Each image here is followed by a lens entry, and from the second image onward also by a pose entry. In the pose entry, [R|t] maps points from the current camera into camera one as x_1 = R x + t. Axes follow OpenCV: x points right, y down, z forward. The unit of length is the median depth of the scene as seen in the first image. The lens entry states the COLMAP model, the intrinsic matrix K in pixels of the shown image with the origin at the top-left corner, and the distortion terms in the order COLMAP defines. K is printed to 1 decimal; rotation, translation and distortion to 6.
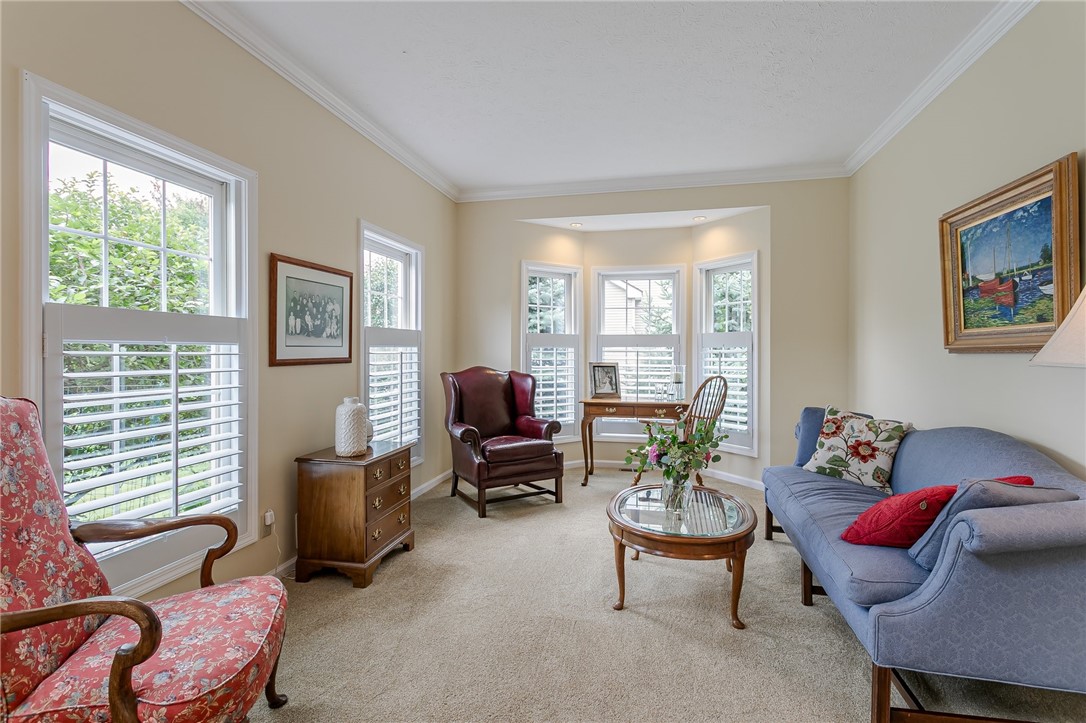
lens RADIAL K [[510.4, 0, 546.4], [0, 510.4, 352.8], [0, 0, 1]] dist [-0.000967, 0.001838]
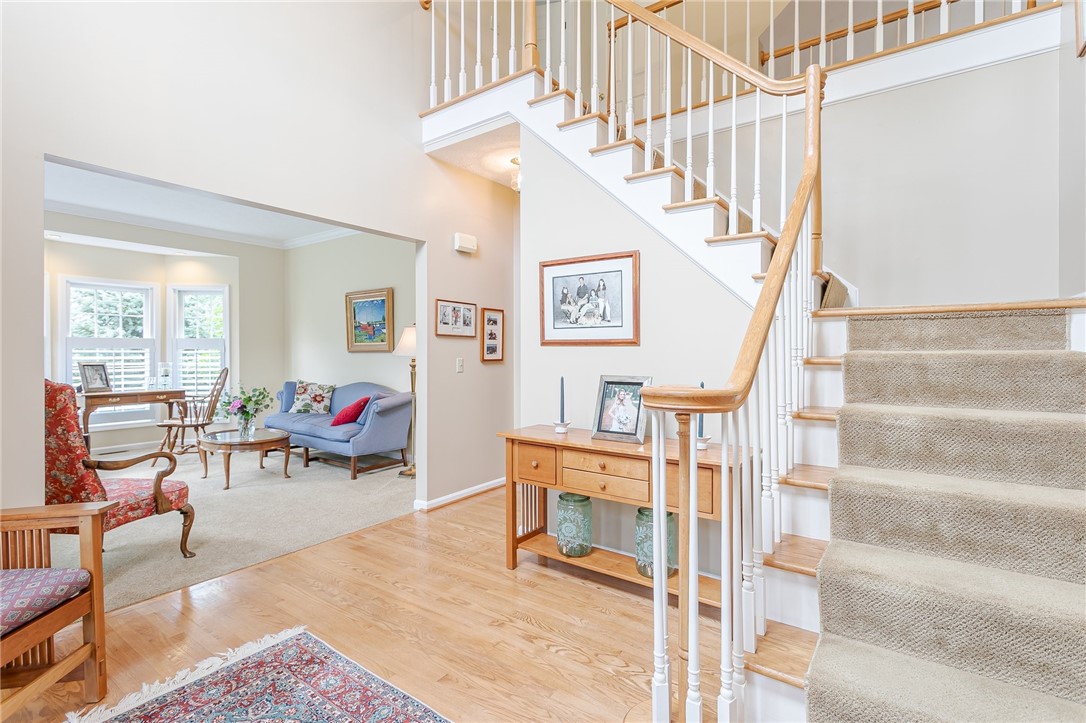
lens RADIAL K [[510.4, 0, 544.4], [0, 510.4, 354.6], [0, 0, 1]] dist [-0.000967, 0.001838]
pose [[0.389504, -0.009416, 0.920977, -0.983458], [0.002458, 0.999955, 0.009184, -0.010624], [-0.921022, -0.001313, 0.389509, -0.711568]]
